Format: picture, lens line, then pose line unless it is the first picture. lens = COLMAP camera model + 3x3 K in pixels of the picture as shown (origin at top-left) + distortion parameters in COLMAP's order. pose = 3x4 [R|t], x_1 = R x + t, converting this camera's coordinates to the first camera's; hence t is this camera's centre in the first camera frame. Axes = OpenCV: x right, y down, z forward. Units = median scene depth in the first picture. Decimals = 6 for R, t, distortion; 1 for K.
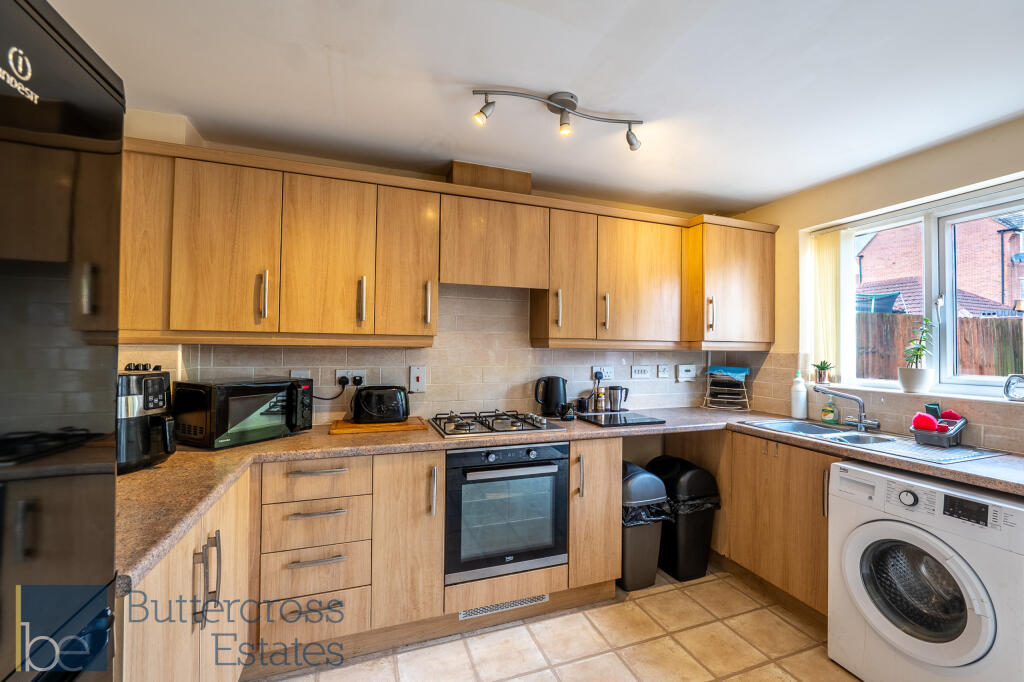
lens RADIAL K [[434.0, 0, 536.7], [0, 434.0, 336.3], [0, 0, 1]] dist [-0.011805, 0.000008]
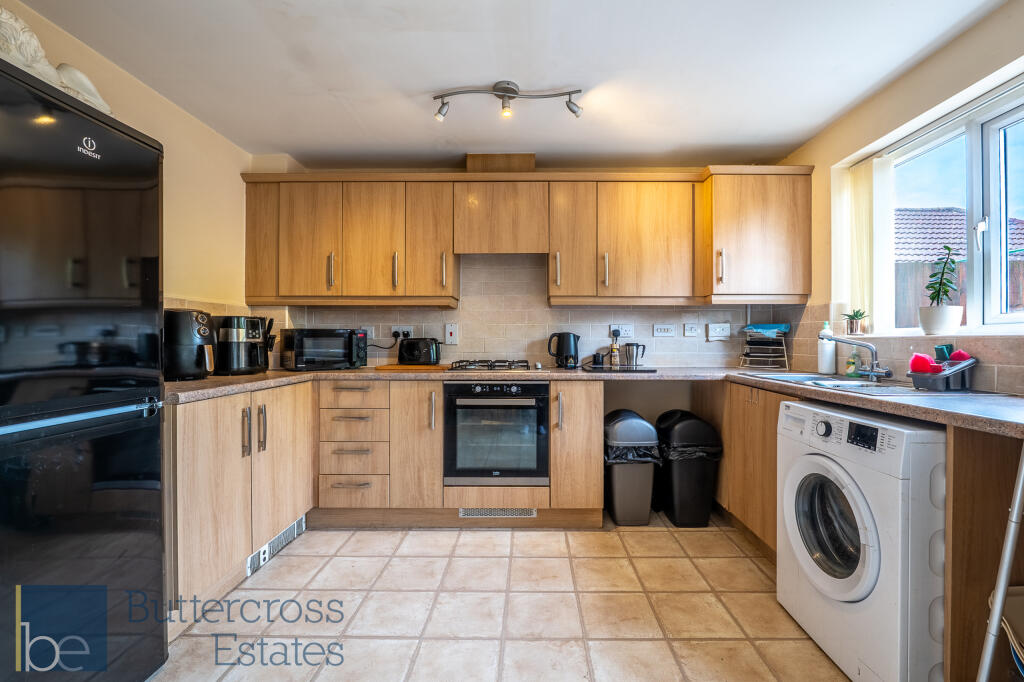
lens RADIAL K [[434.0, 0, 536.7], [0, 434.0, 336.3], [0, 0, 1]] dist [-0.011805, 0.000008]
pose [[0.931490, -0.016497, -0.363393, 0.453087], [0.021199, 0.999735, 0.008955, 0.109732], [0.363149, -0.016045, 0.931593, -0.082257]]
